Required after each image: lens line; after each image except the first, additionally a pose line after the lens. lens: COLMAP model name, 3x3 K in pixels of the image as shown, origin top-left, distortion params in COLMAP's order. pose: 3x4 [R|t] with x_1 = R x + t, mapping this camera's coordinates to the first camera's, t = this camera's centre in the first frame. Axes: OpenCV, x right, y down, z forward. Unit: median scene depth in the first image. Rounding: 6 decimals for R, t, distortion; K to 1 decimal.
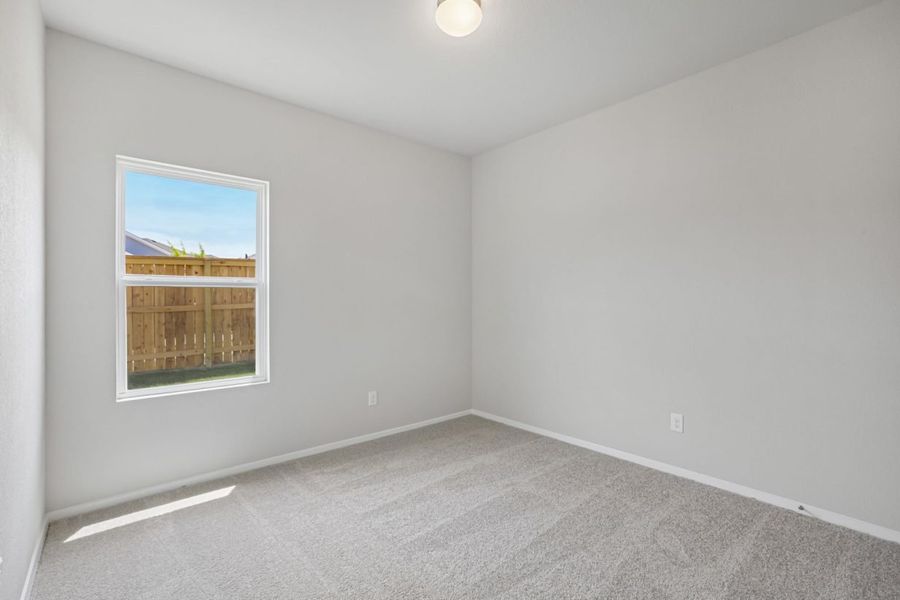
lens RADIAL K [[402.1, 0, 442.1], [0, 402.1, 298.6], [0, 0, 1]] dist [-0.017108, 0.004108]
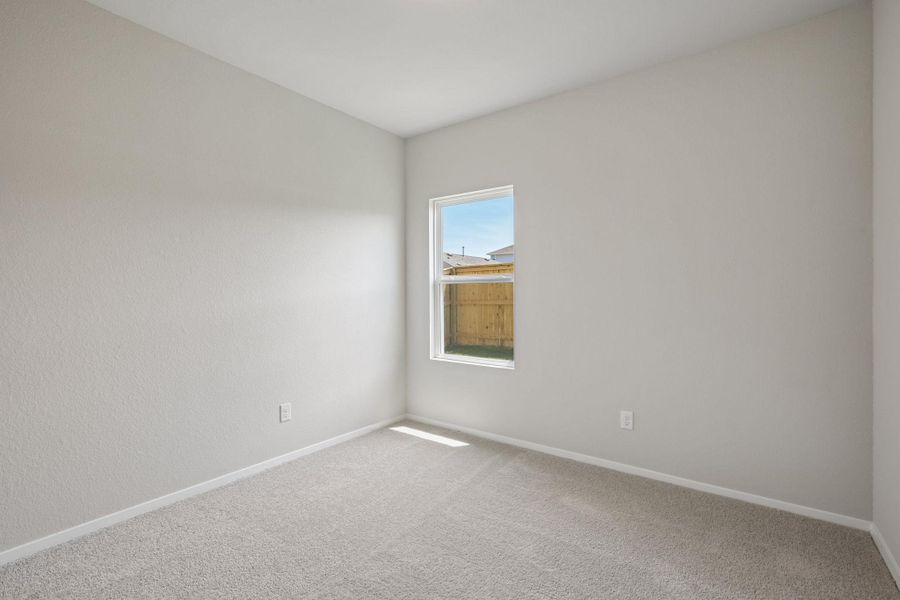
lens RADIAL K [[402.1, 0, 444.7], [0, 402.1, 295.7], [0, 0, 1]] dist [-0.017108, 0.004108]
pose [[0.215726, -0.005612, -0.976438, 0.576596], [-0.001489, 0.999980, -0.006077, 0.017713], [0.976453, 0.002765, 0.215713, 0.565345]]
